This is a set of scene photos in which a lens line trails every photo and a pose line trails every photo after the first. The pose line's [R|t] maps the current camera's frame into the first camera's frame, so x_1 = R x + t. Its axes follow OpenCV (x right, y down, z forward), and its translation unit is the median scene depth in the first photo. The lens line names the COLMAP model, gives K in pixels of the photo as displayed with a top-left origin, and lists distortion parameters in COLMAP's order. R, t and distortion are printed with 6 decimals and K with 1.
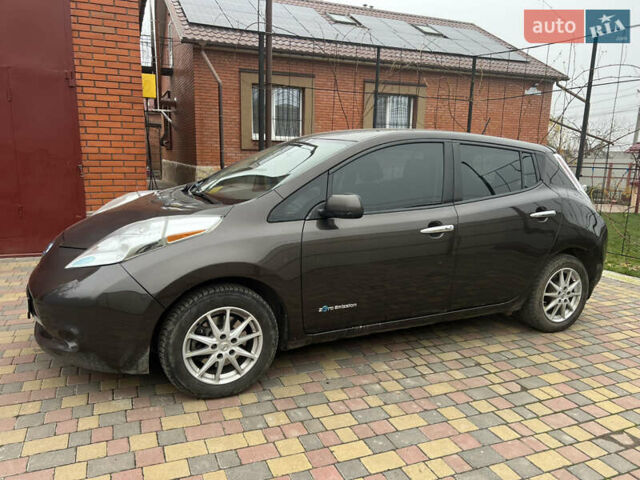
lens RADIAL K [[483.2, 0, 318.7], [0, 483.2, 241.8], [0, 0, 1]] dist [0.049141, -0.049034]
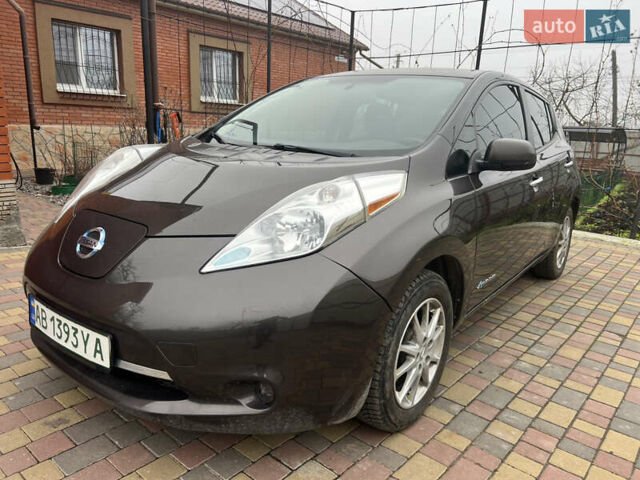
lens RADIAL K [[483.0, 0, 320.0], [0, 483.0, 240.0], [0, 0, 1]] dist [0.047637, -0.051403]
pose [[0.890669, -0.093043, 0.445030, -0.549441], [0.065441, 0.994879, 0.077031, -0.015050], [-0.449918, -0.039486, 0.892197, 0.373444]]
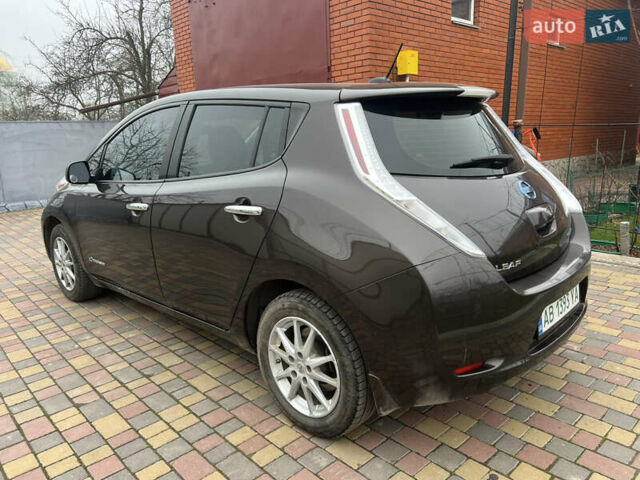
lens RADIAL K [[483.0, 0, 320.0], [0, 483.0, 240.0], [0, 0, 1]] dist [0.047637, -0.051403]
pose [[0.347295, 0.167367, -0.922700, 1.233234], [-0.132890, 0.982798, 0.128250, -0.128367], [0.928292, 0.078077, 0.363562, 1.018963]]
